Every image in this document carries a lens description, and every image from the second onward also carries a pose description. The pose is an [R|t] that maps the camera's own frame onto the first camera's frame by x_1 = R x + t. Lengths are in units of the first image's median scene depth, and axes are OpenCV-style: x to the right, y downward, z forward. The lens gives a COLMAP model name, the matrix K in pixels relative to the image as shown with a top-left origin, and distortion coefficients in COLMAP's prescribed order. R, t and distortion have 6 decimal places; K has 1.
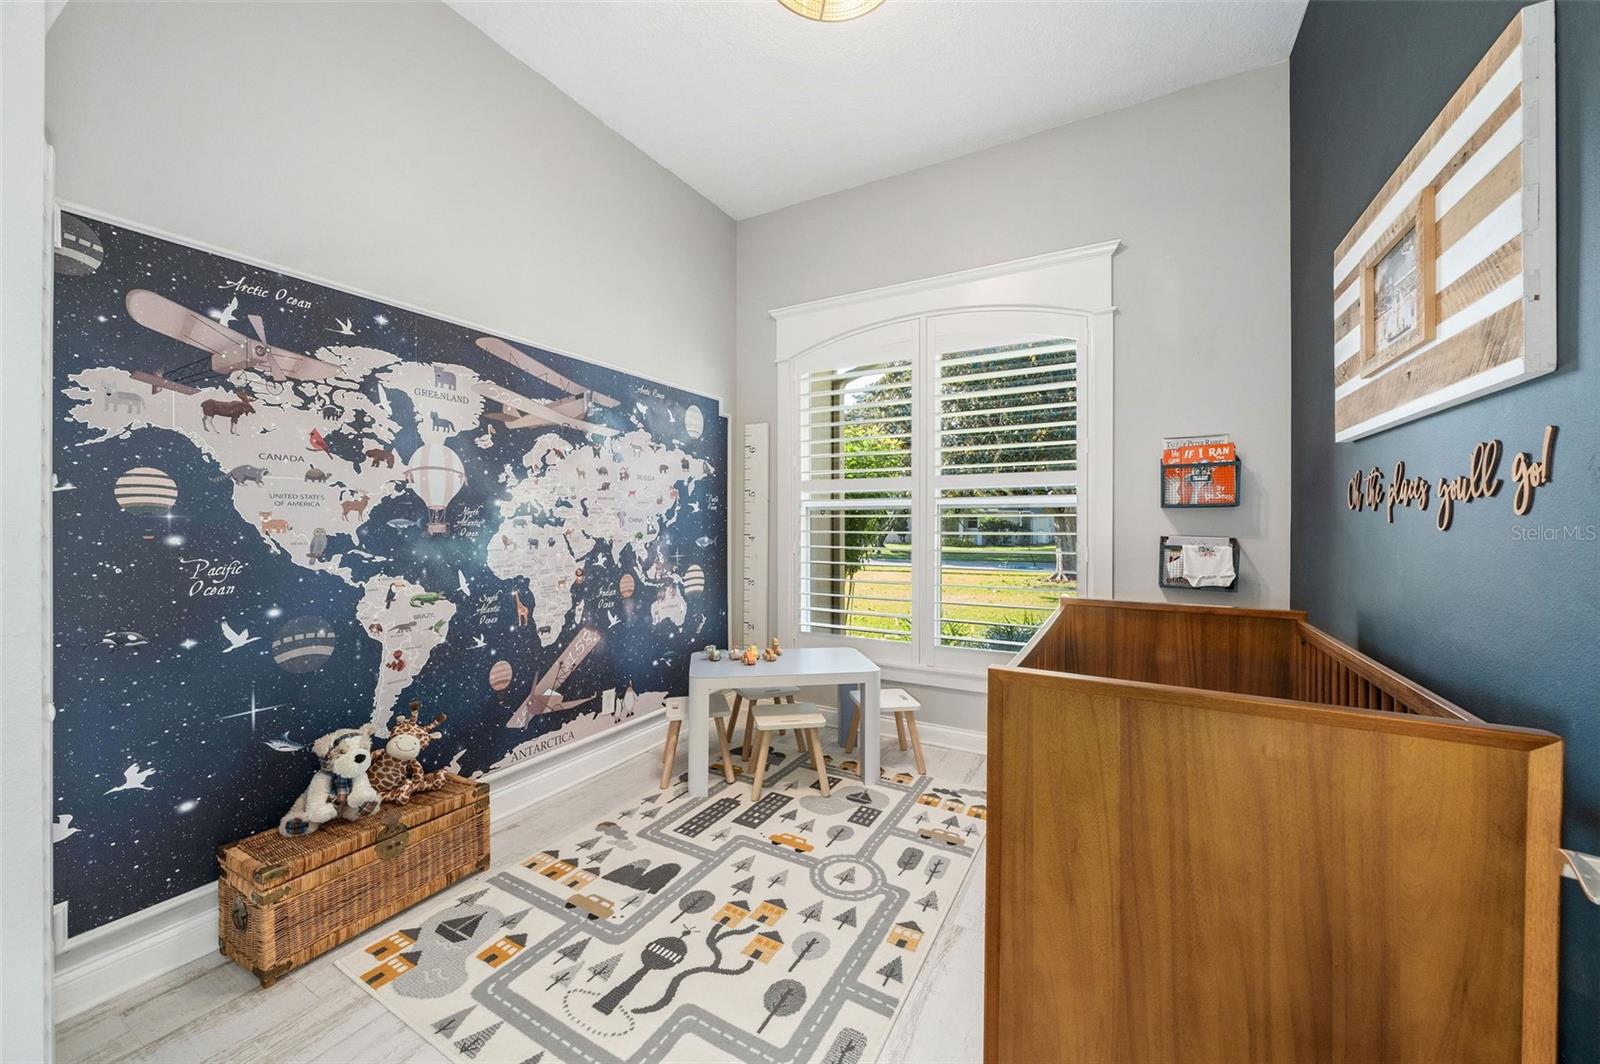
lens RADIAL K [[580.6, 0, 796.0], [0, 580.6, 527.8], [0, 0, 1]] dist [-0.011511, -0.000120]
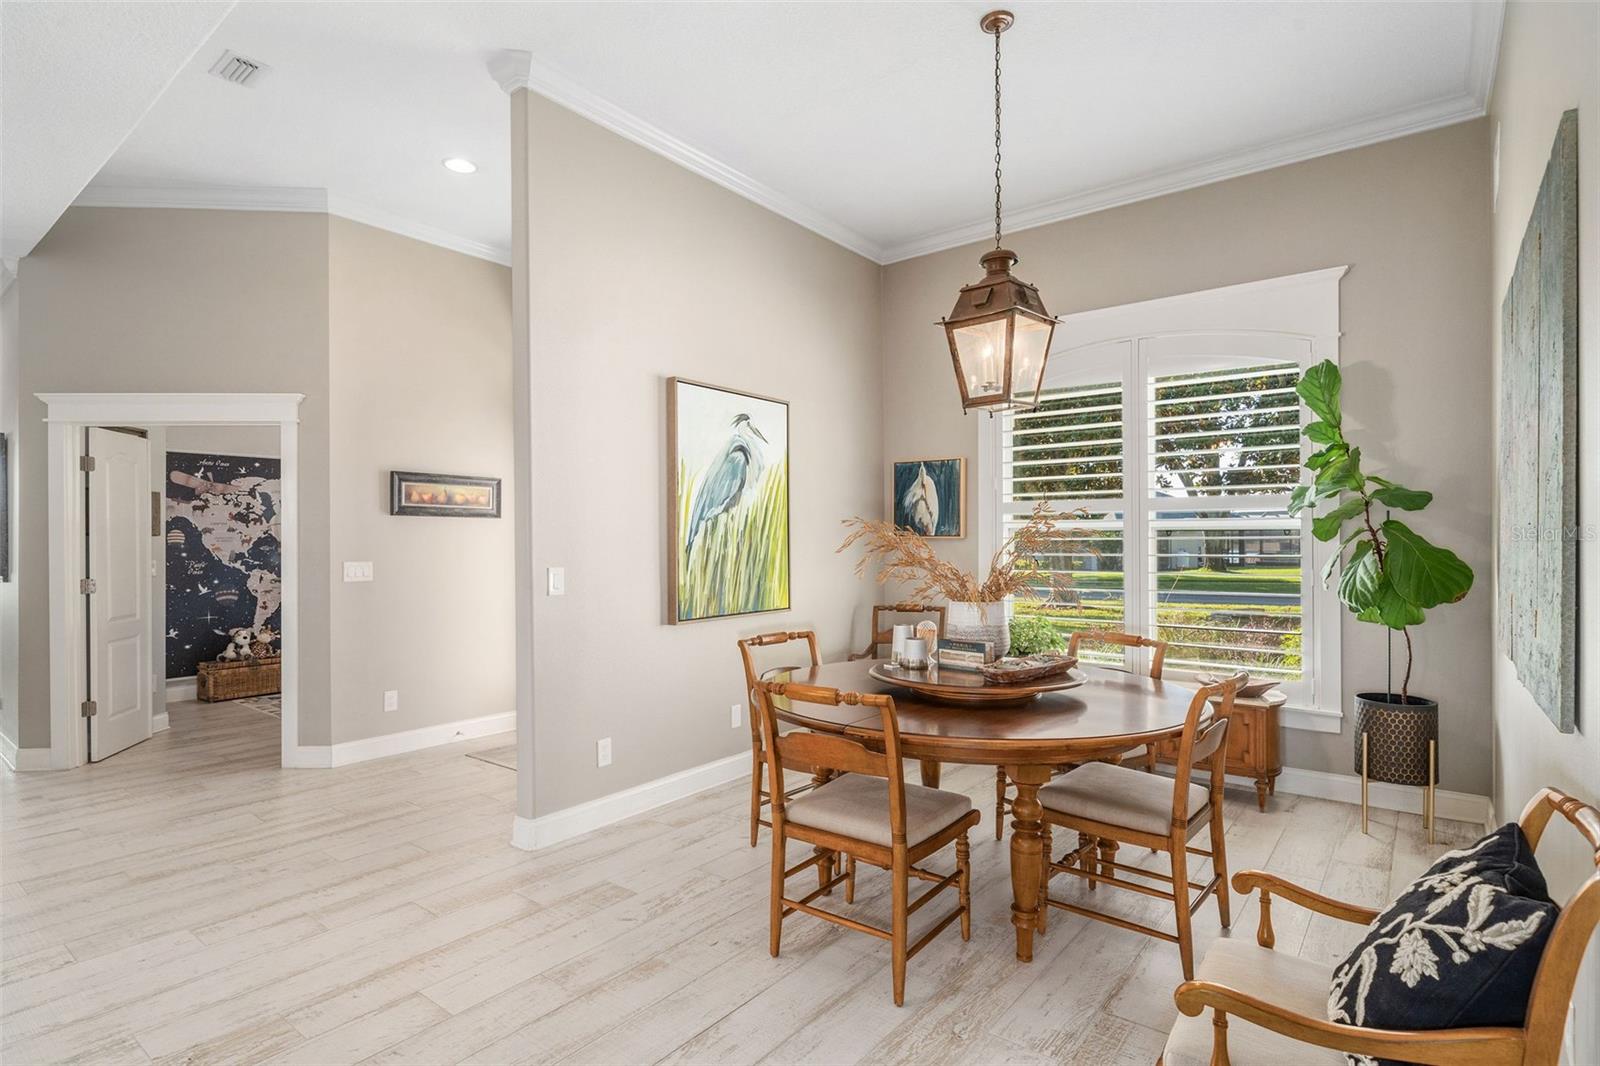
lens RADIAL K [[812.4, 0, 797.6], [0, 812.4, 542.6], [0, 0, 1]] dist [0.000095, -0.000356]
pose [[0.988177, -0.002846, -0.153292, 2.259781], [0.002368, 0.999992, -0.003303, -0.015442], [0.153301, 0.002901, 0.988175, -2.236029]]
